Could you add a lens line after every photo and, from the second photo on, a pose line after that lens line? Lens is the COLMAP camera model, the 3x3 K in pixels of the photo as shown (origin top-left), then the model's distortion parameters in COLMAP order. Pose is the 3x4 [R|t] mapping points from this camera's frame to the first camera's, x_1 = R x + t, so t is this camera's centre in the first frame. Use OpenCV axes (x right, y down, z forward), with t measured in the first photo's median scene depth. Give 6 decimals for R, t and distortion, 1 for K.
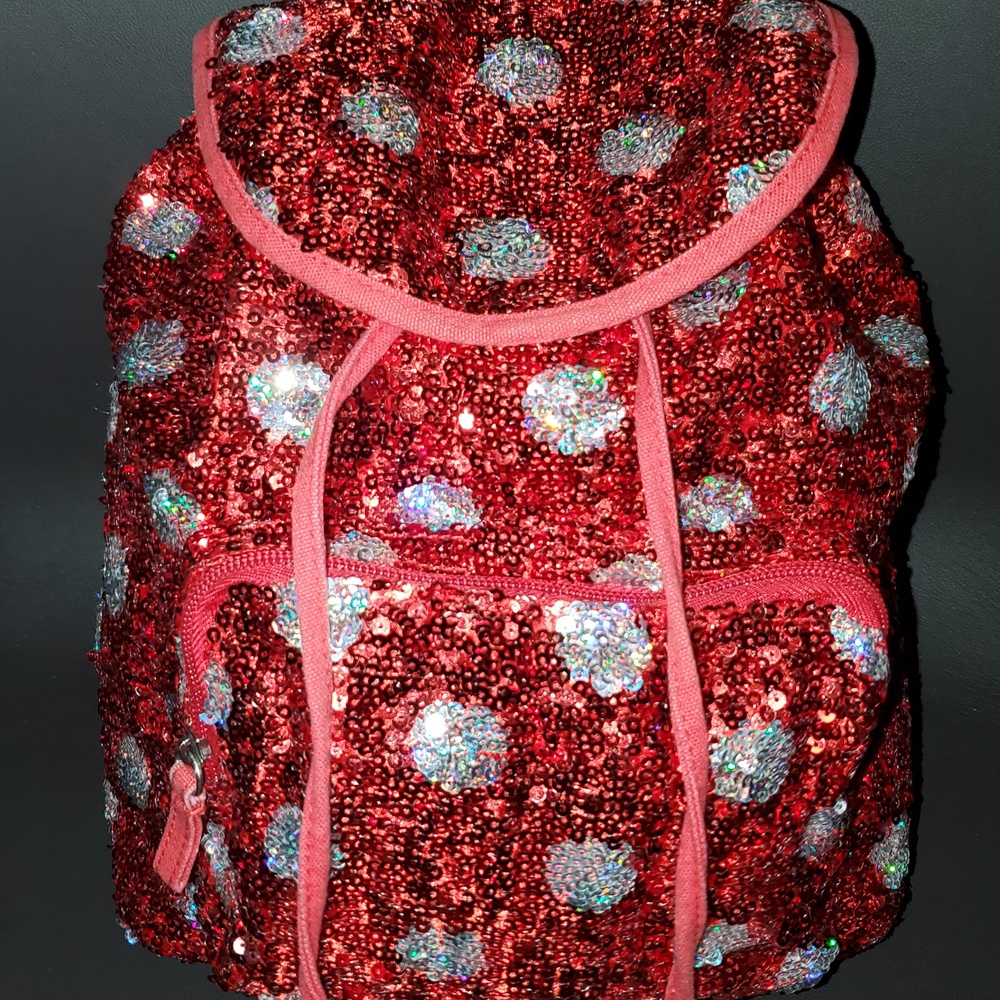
lens RADIAL K [[1476.8, 0, 501.0], [0, 1476.8, 428.9], [0, 0, 1]] dist [0.181753, -0.935202]
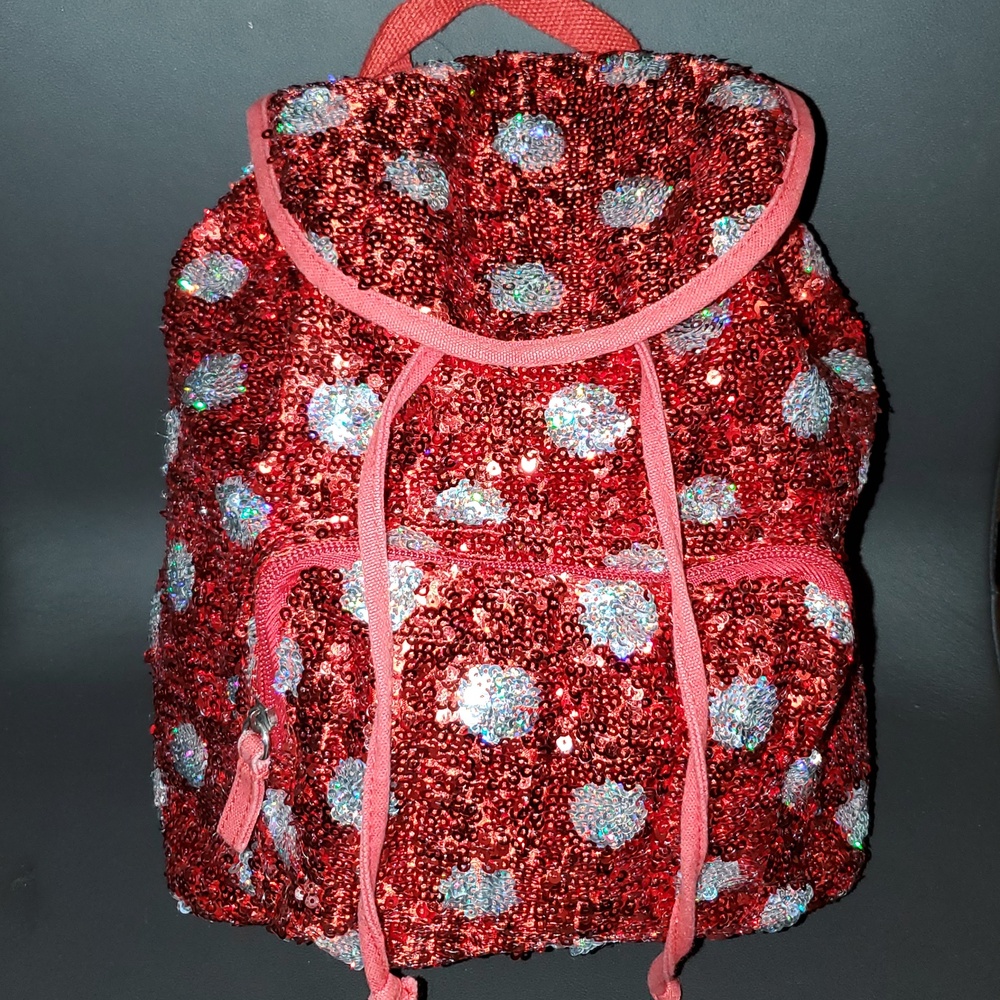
lens RADIAL K [[1476.8, 0, 501.0], [0, 1476.8, 428.9], [0, 0, 1]] dist [0.181753, -0.935202]
pose [[0.998535, -0.008089, 0.053493, -0.083184], [0.011012, 0.998449, -0.054577, 0.057241], [-0.052968, 0.055086, 0.997076, -0.181315]]
